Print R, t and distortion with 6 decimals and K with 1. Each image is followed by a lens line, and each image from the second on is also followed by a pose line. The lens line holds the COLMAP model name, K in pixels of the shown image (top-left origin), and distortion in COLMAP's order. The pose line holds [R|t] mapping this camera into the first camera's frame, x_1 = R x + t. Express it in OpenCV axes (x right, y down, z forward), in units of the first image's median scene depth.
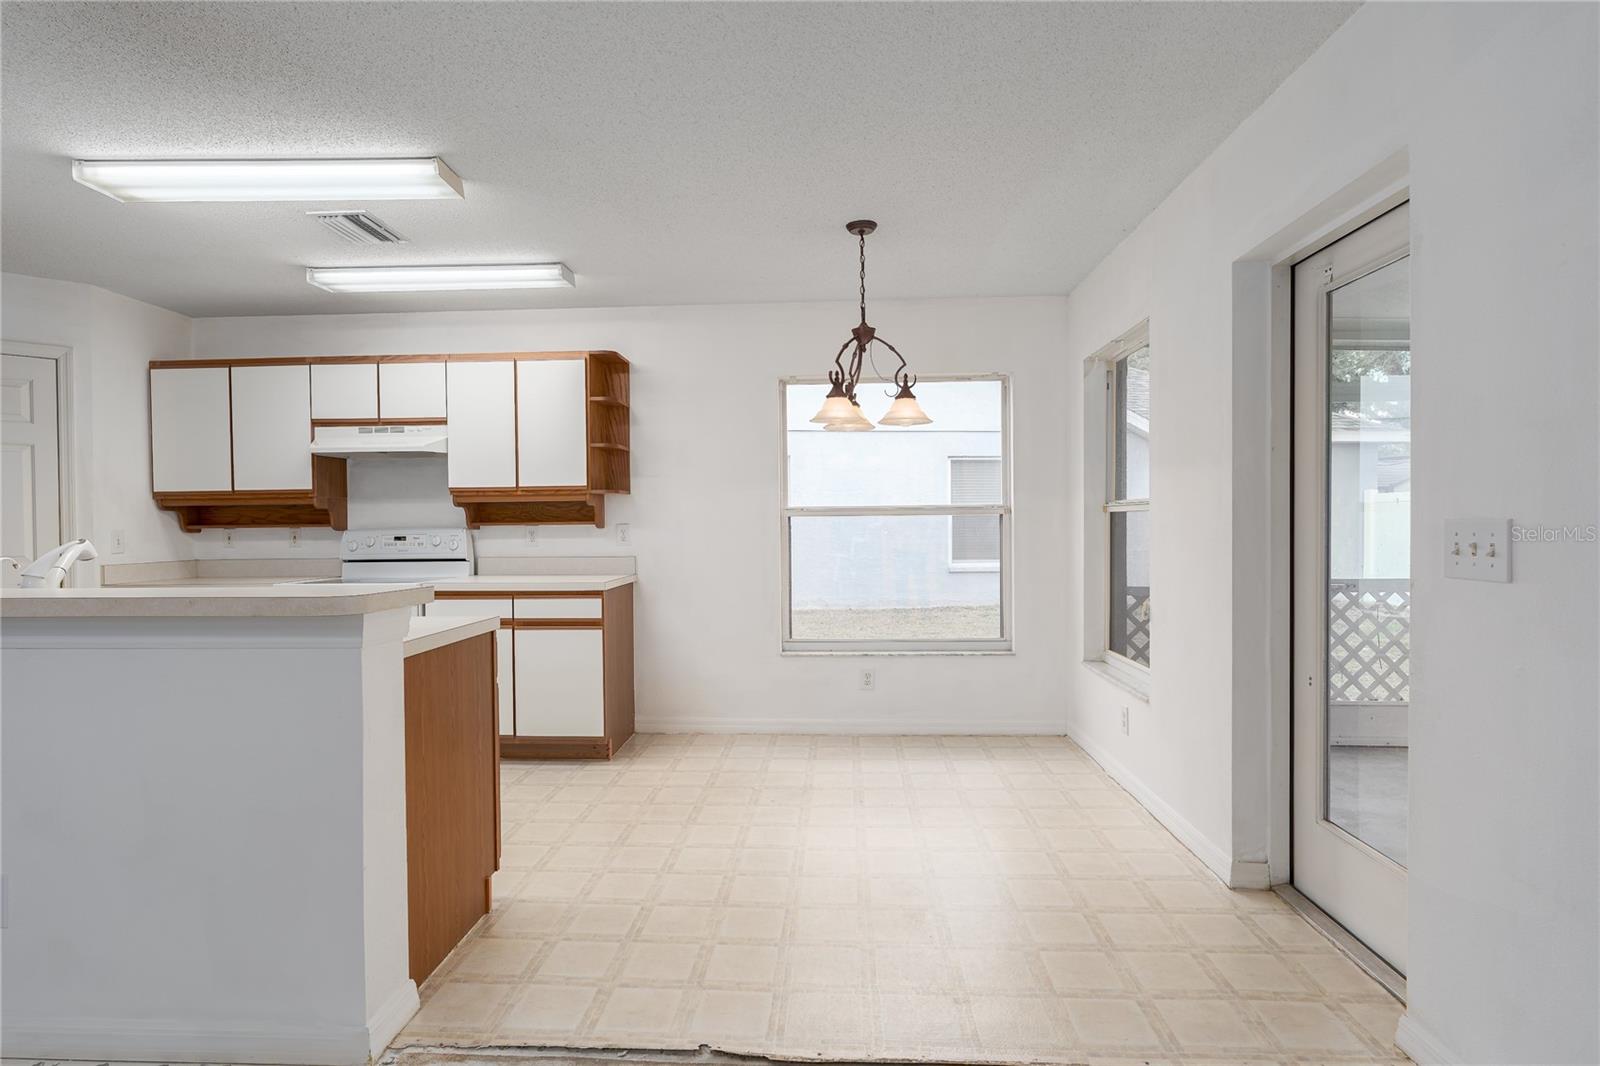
lens RADIAL K [[825.9, 0, 795.9], [0, 825.9, 529.4], [0, 0, 1]] dist [-0.008375, 0.001938]
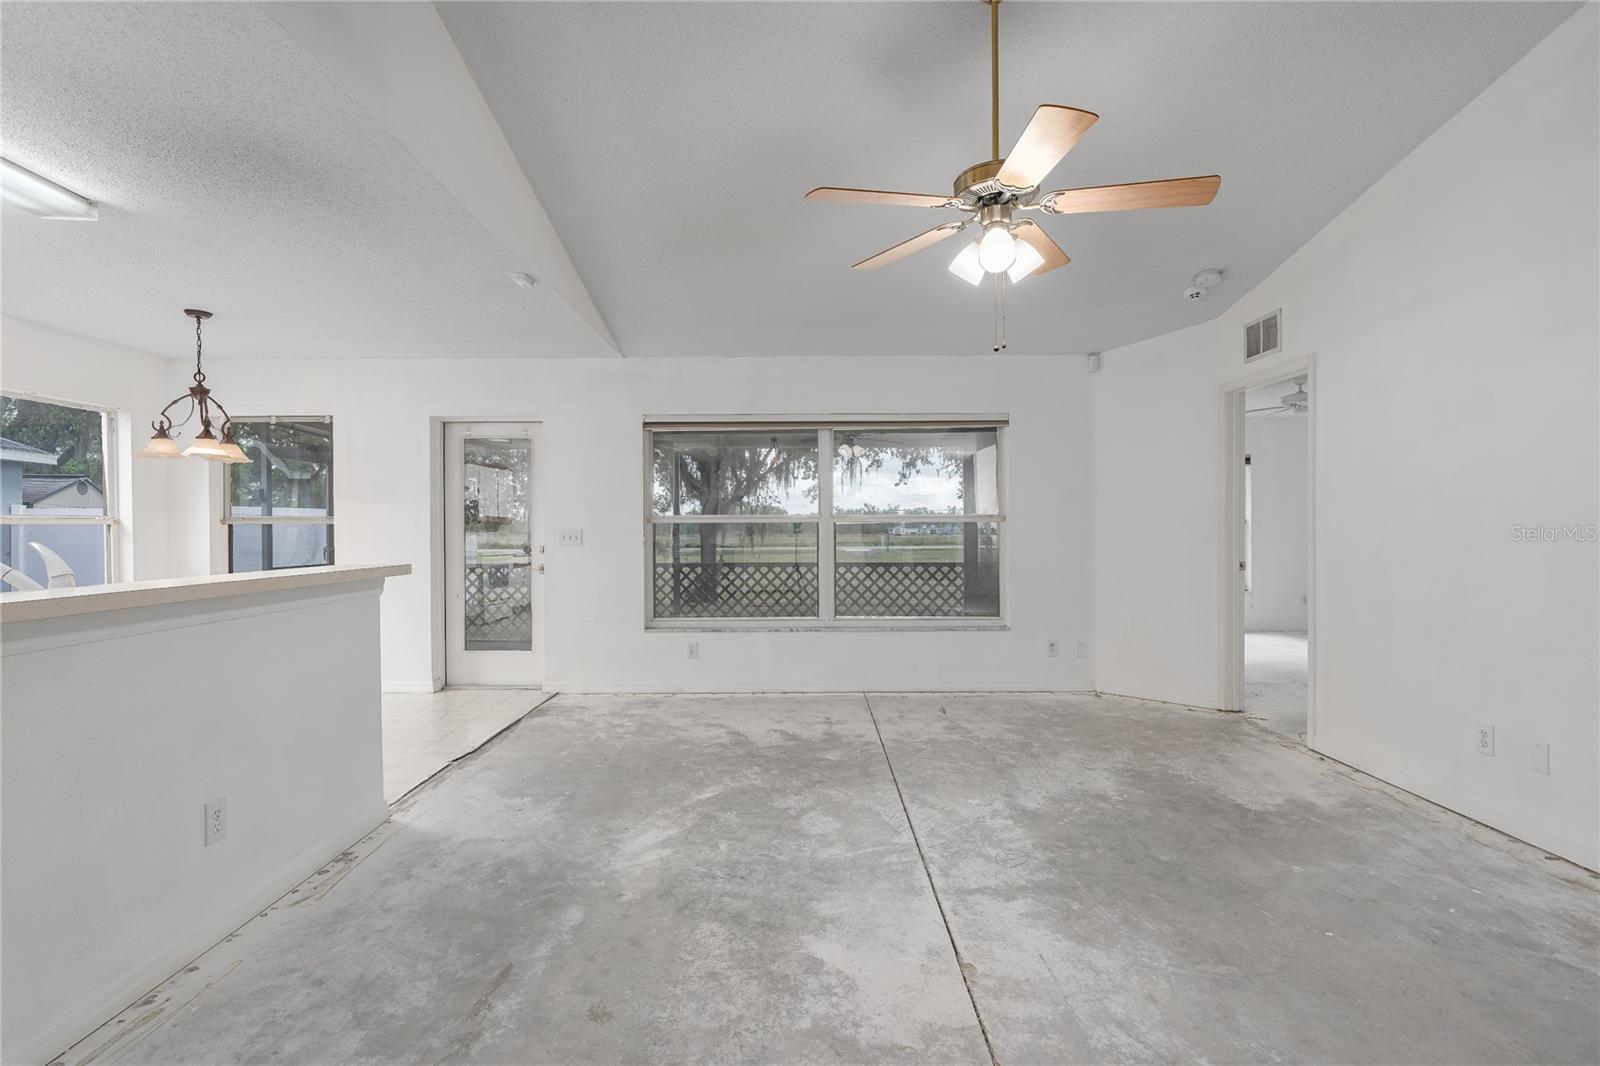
lens RADIAL K [[741.2, 0, 793.0], [0, 741.2, 531.6], [0, 0, 1]] dist [-0.003579, 0.001607]
pose [[-0.051613, 0.003697, 0.998660, -0.894836], [0.010543, 0.999939, -0.003157, 0.006633], [-0.998612, 0.010366, -0.051649, 0.062093]]
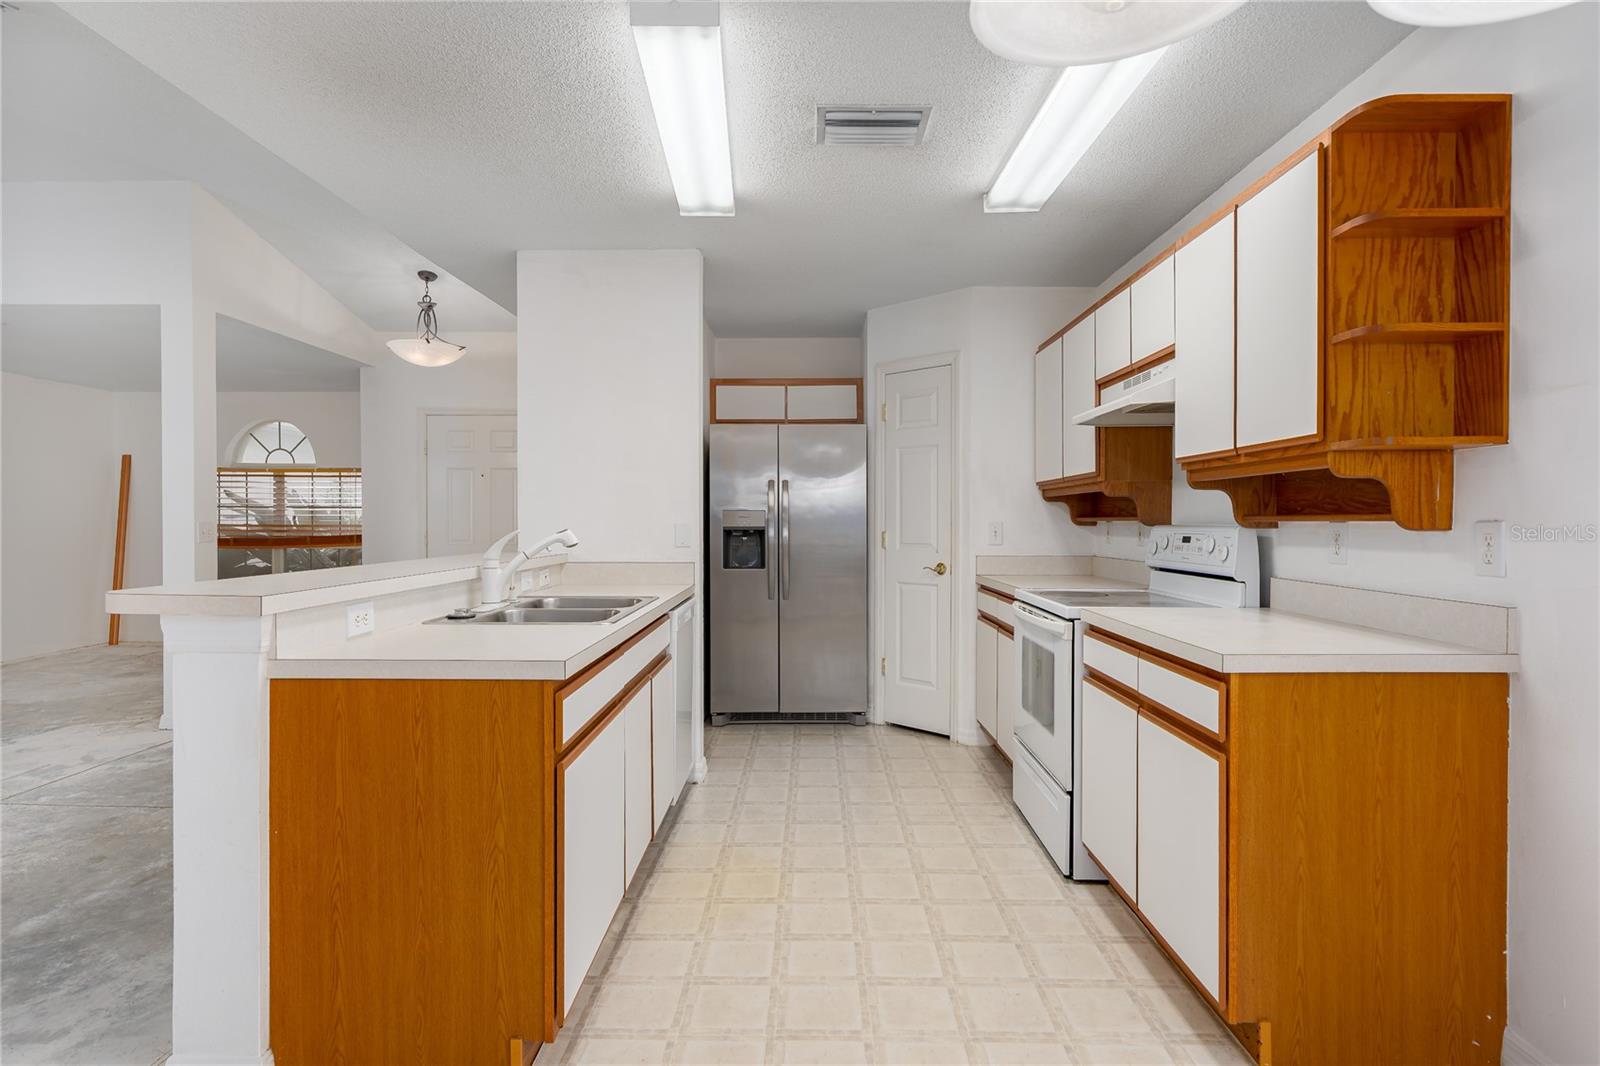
lens RADIAL K [[825.9, 0, 766.1], [0, 825.9, 526.3], [0, 0, 1]] dist [-0.008375, 0.001938]
pose [[0.036699, 0.016803, -0.999185, 0.168093], [-0.008332, 0.999829, 0.016507, -0.007469], [0.999292, 0.007720, 0.036833, 0.646752]]
